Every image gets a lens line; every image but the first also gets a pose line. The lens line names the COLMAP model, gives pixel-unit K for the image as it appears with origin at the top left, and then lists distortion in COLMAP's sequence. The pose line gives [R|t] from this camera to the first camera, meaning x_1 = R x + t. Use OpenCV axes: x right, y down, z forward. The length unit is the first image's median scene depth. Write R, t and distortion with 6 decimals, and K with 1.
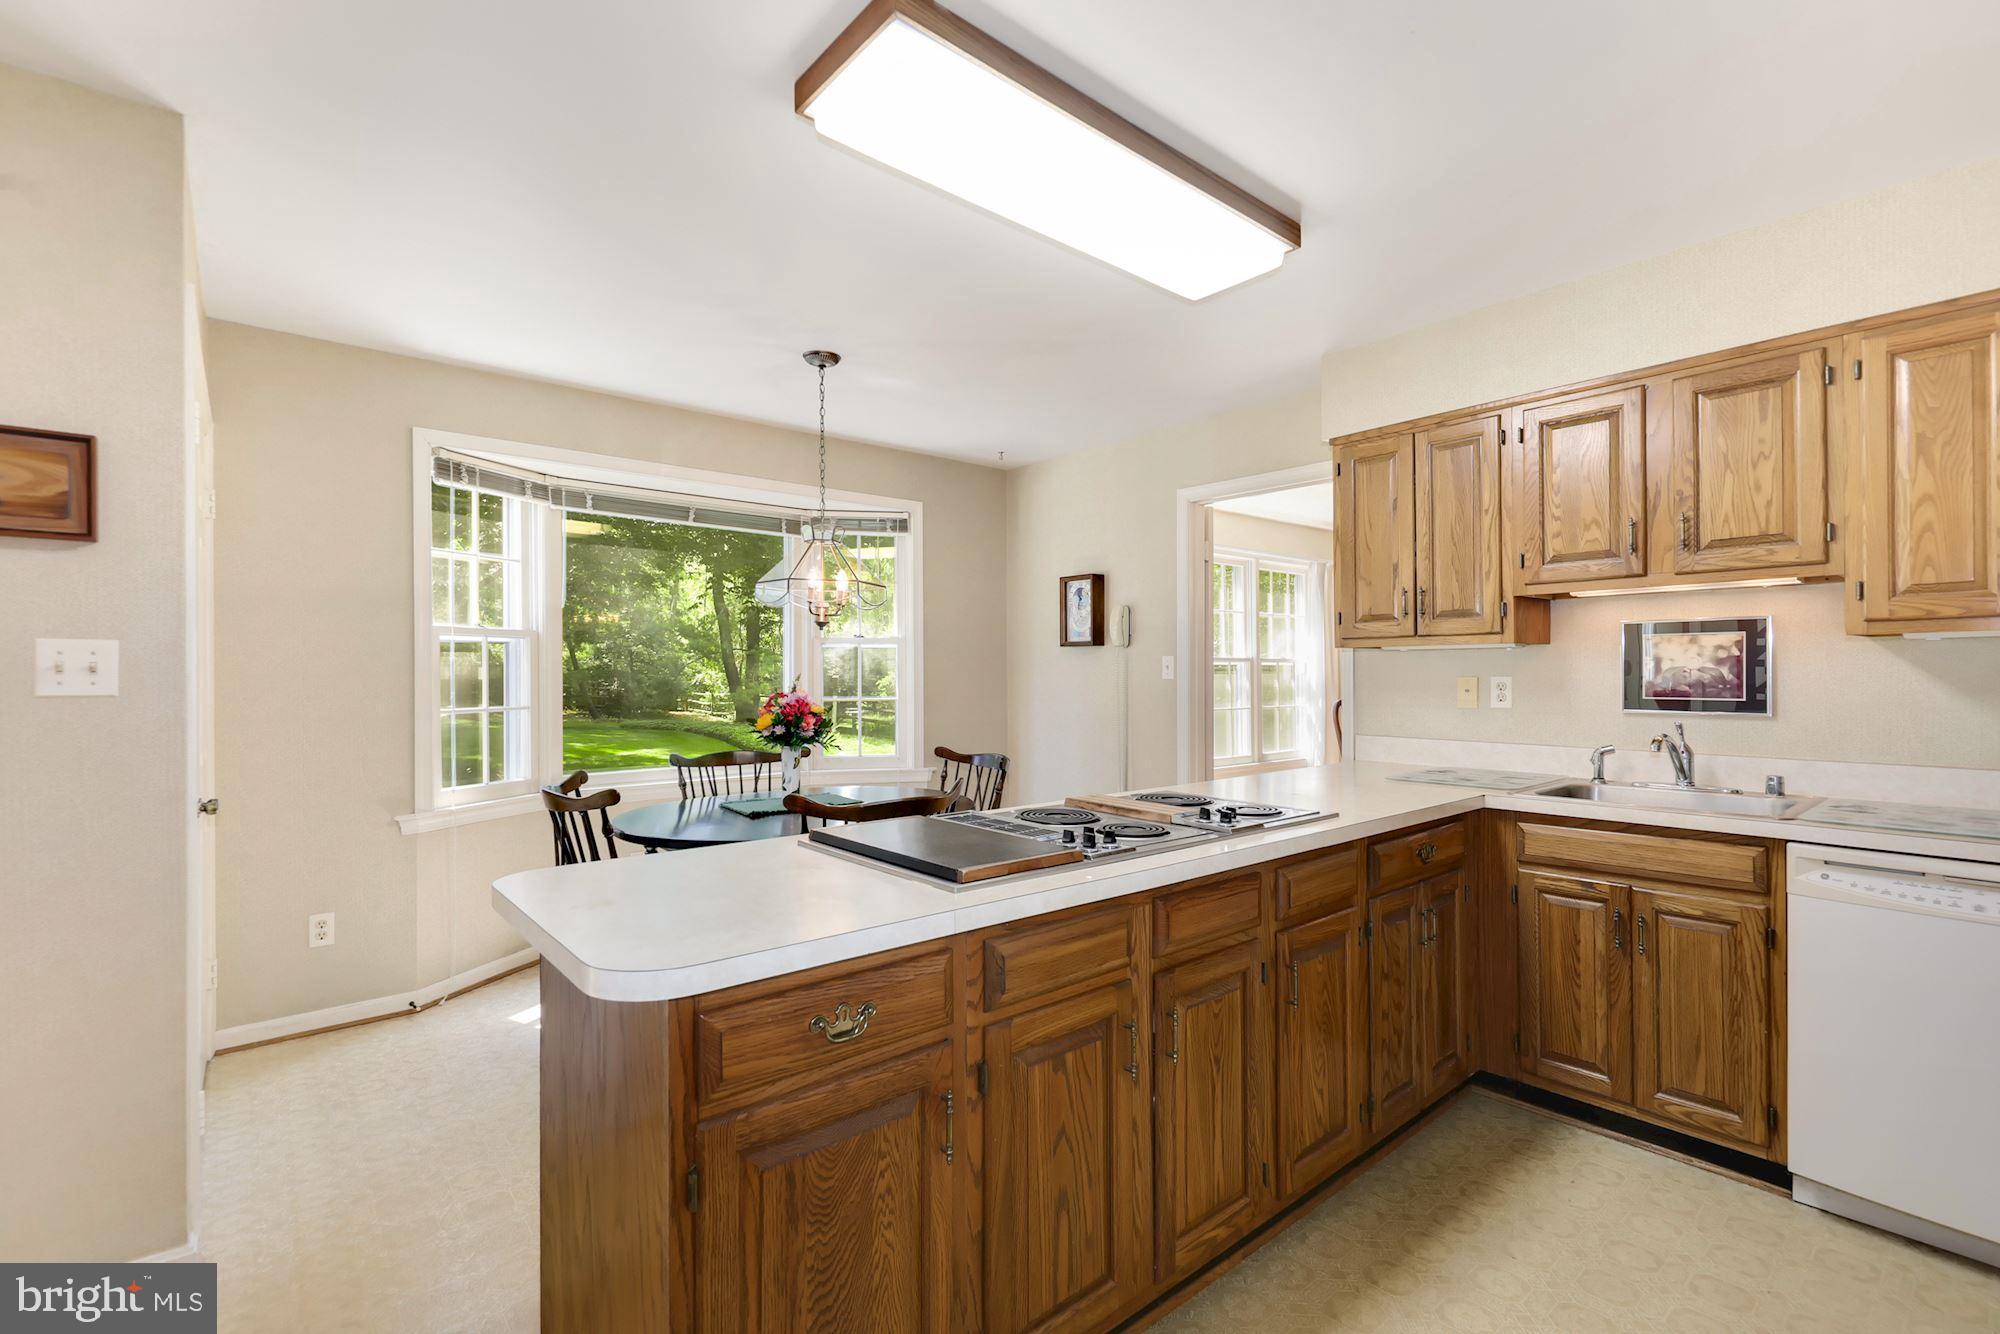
lens RADIAL K [[900.6, 0, 994.8], [0, 900.6, 675.6], [0, 0, 1]] dist [0.002832, 0.000050]
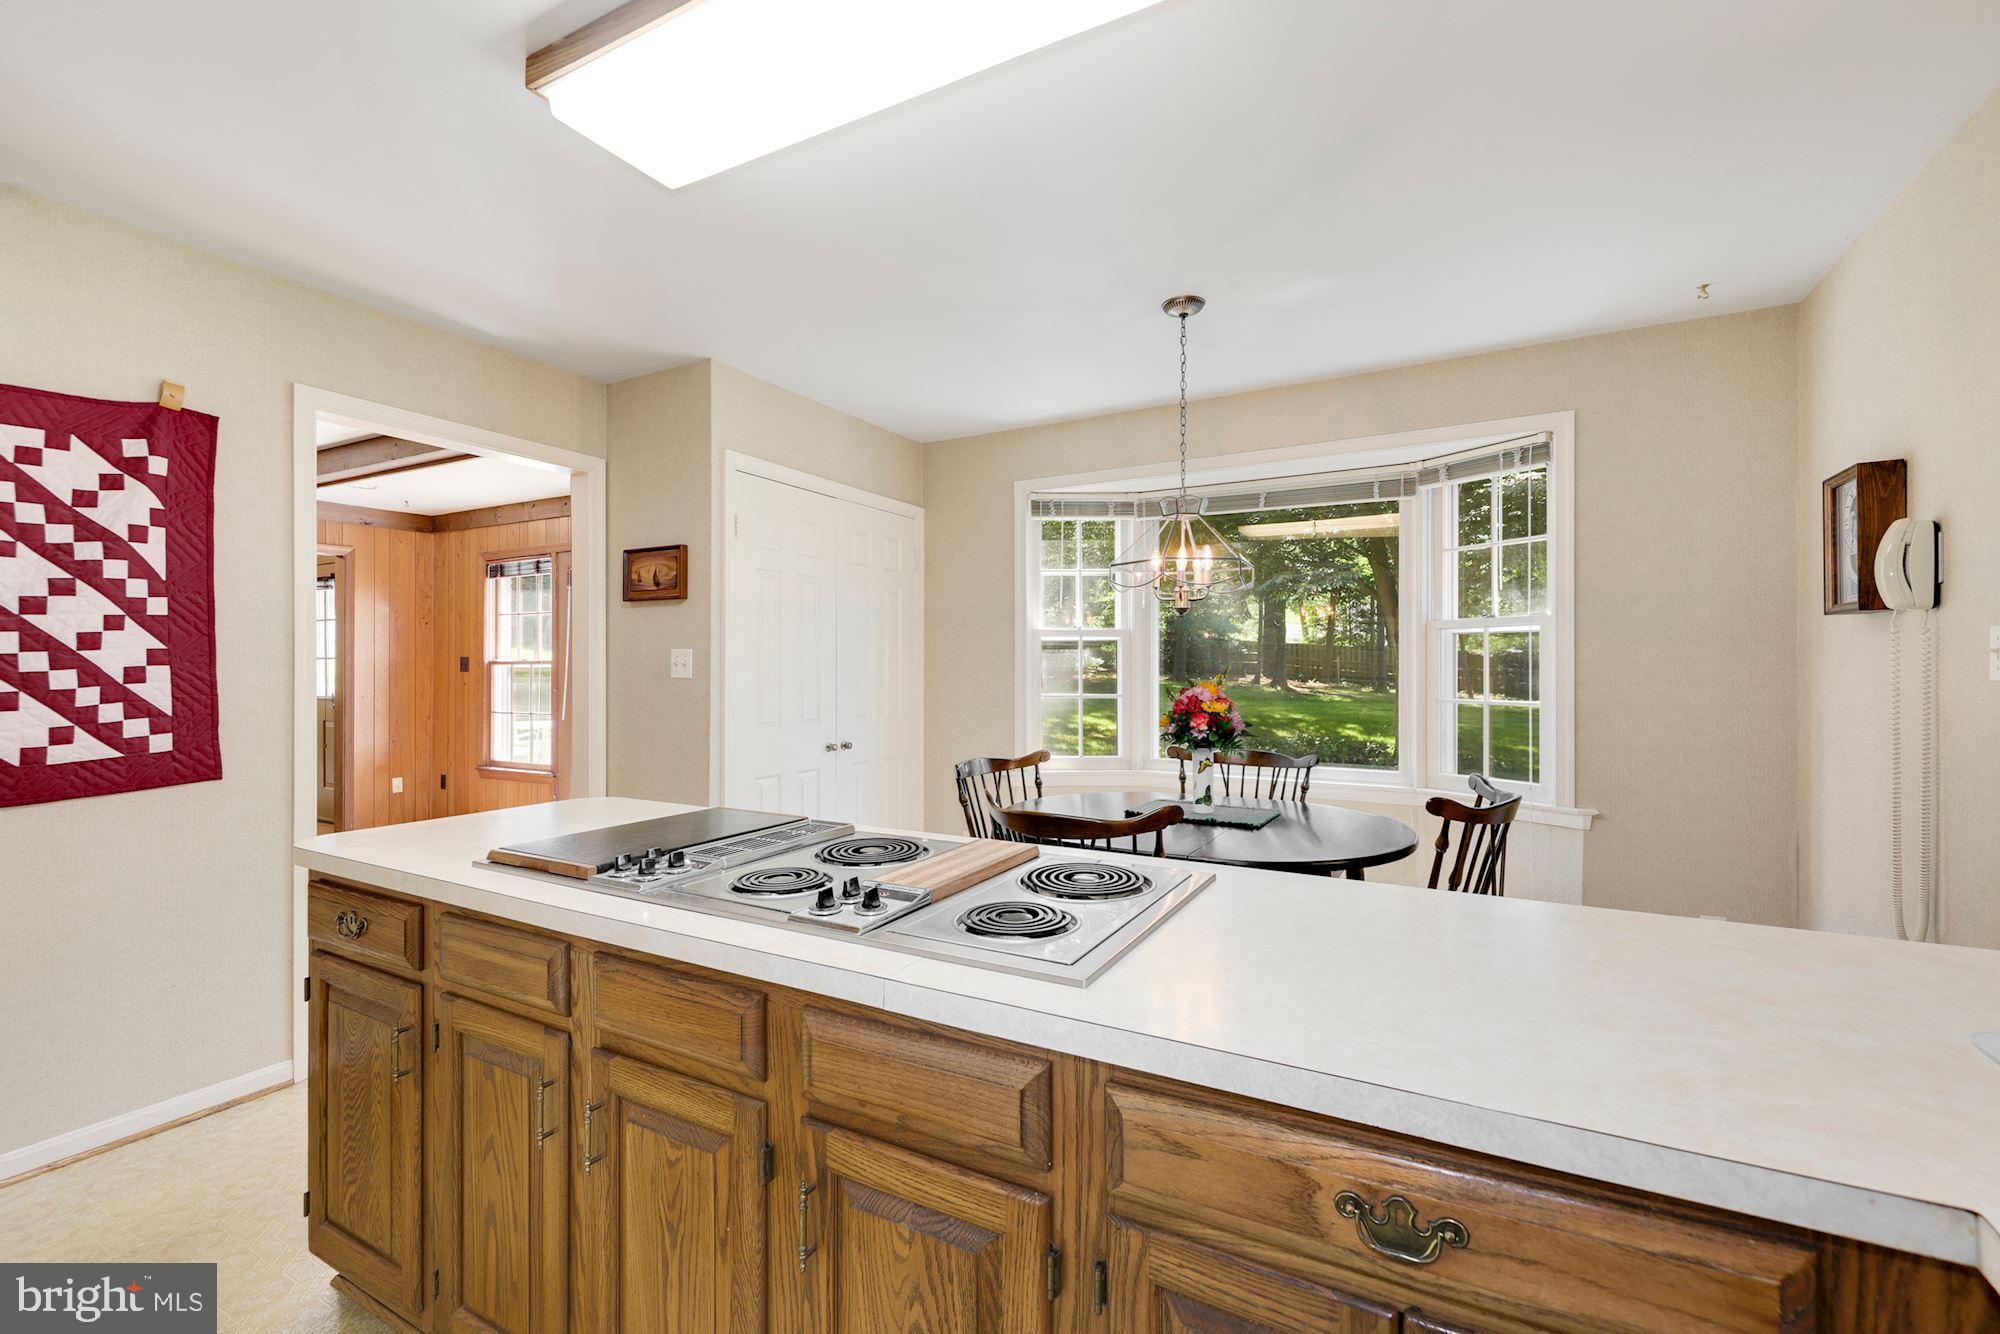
lens RADIAL K [[836.5, 0, 993.4], [0, 836.5, 670.3], [0, 0, 1]] dist [0.012464, -0.000199]
pose [[0.350458, 0.004417, -0.936568, 0.353966], [-0.001093, 0.999990, 0.004307, -0.002018], [0.936578, -0.000485, 0.350459, 0.379324]]
